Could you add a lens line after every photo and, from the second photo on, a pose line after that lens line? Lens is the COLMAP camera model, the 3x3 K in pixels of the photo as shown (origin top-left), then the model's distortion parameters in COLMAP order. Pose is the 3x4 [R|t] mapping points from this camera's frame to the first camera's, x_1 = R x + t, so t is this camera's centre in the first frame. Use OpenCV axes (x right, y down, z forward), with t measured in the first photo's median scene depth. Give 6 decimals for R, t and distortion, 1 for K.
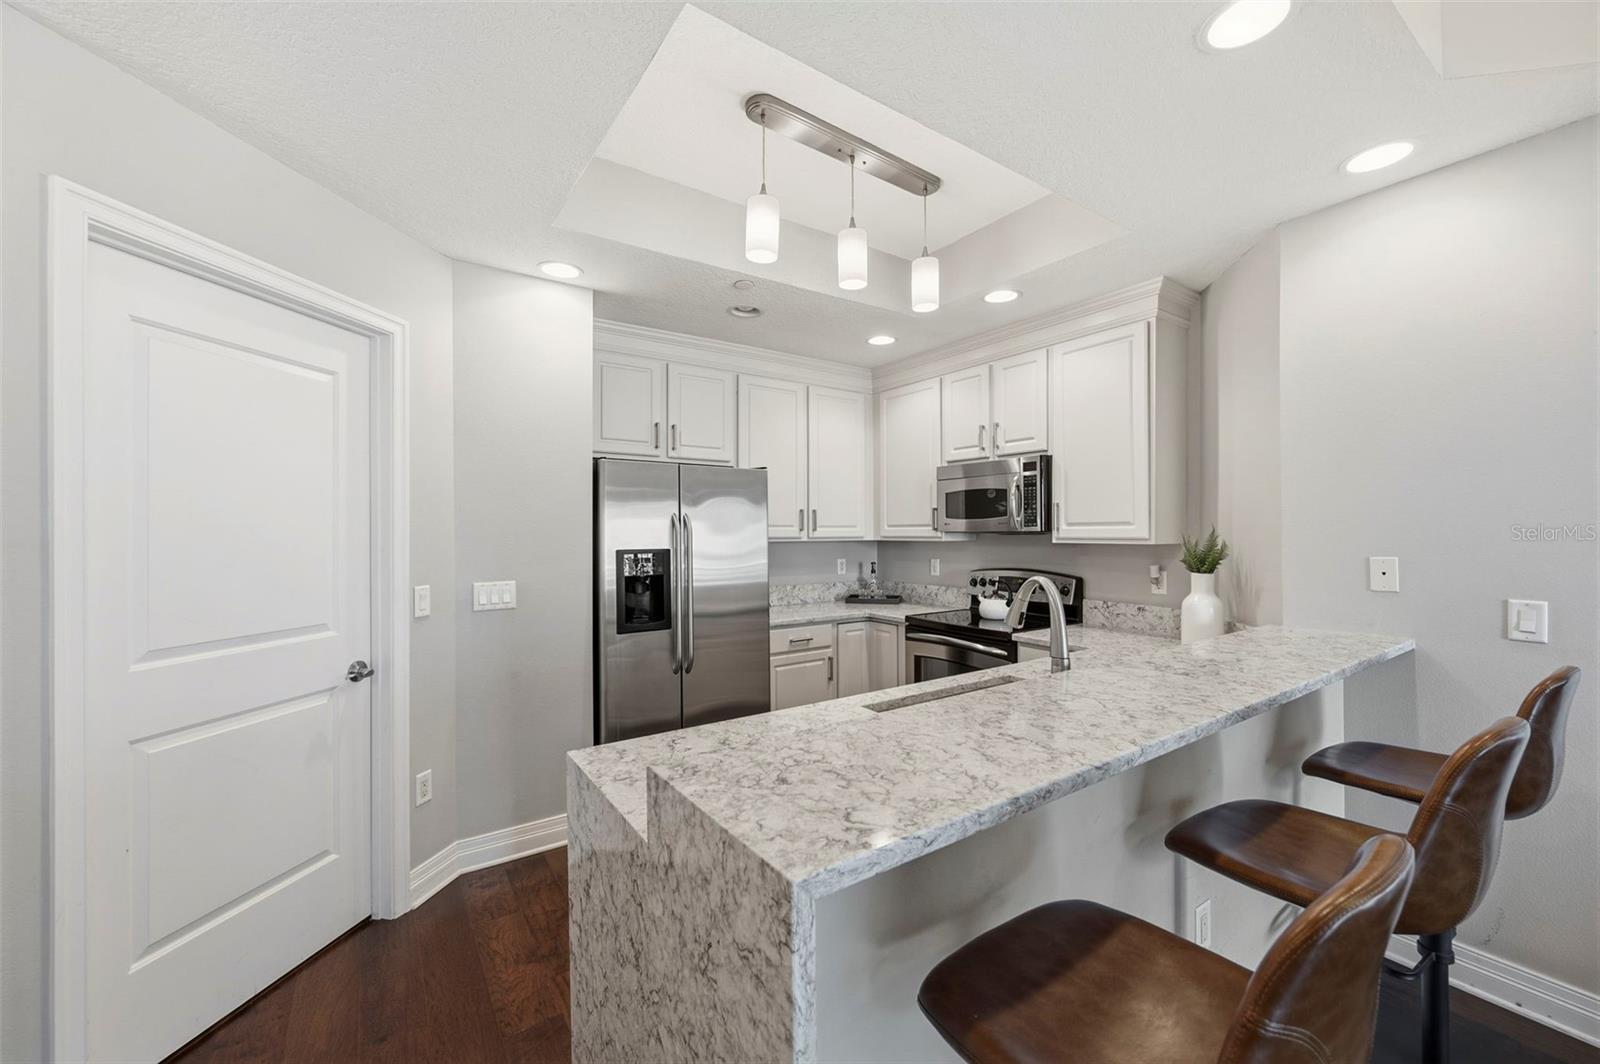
lens RADIAL K [[620.8, 0, 803.3], [0, 620.8, 532.2], [0, 0, 1]] dist [0.000107, 0.000037]
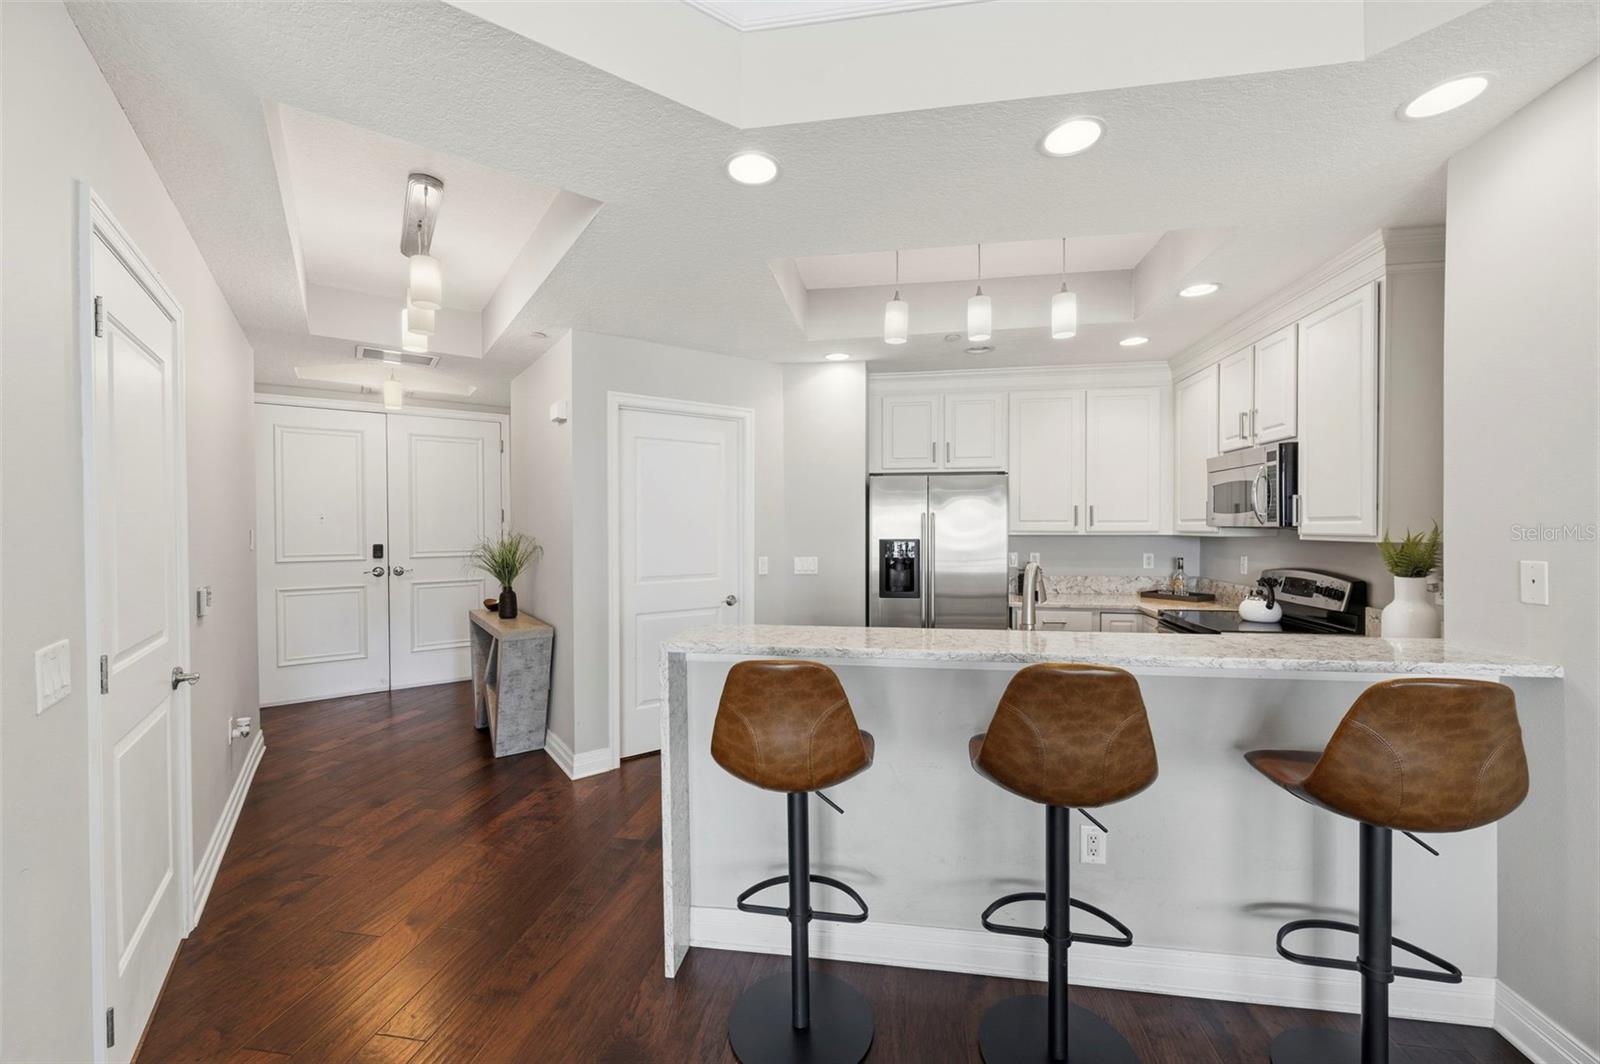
lens RADIAL K [[620.8, 0, 803.3], [0, 620.8, 532.2], [0, 0, 1]] dist [0.000107, 0.000037]
pose [[0.725923, 0.008611, -0.687722, 0.501016], [0.000877, 0.999909, 0.013446, -0.006517], [0.687775, -0.010364, 0.725850, -0.146548]]
